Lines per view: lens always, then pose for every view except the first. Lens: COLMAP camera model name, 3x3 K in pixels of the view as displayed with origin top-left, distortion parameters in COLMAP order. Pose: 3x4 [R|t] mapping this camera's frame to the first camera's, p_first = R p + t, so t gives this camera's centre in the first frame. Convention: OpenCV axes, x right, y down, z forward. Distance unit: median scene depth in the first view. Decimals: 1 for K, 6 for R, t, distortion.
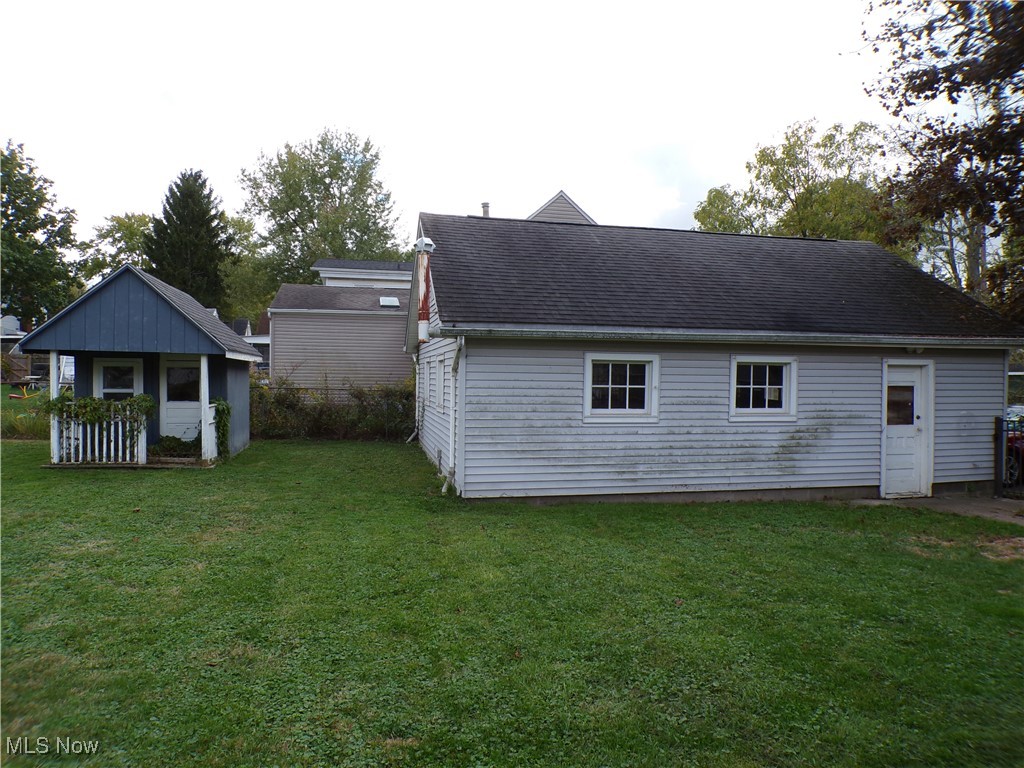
lens RADIAL K [[688.6, 0, 511.6], [0, 688.6, 385.5], [0, 0, 1]] dist [-0.028424, 0.003586]
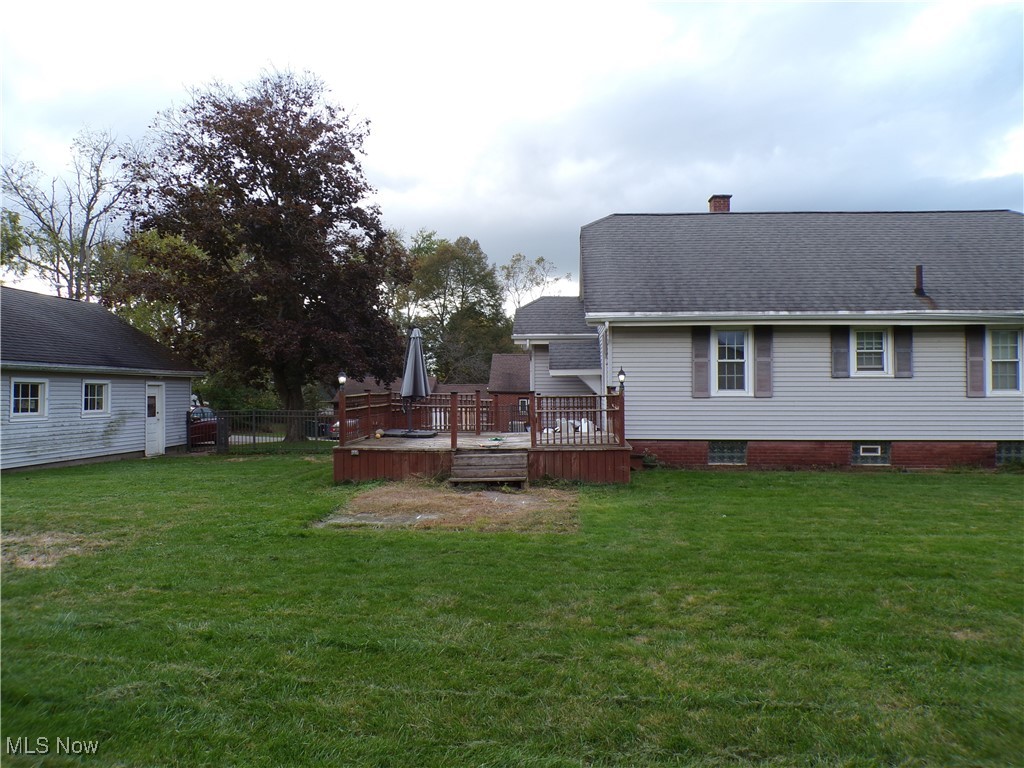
lens RADIAL K [[688.6, 0, 512.5], [0, 688.6, 385.2], [0, 0, 1]] dist [-0.028424, 0.003586]
pose [[0.304241, 0.001637, 0.952594, -0.974029], [0.014440, 0.999876, -0.006330, -0.003244], [-0.952486, 0.015681, 0.304180, -0.541977]]
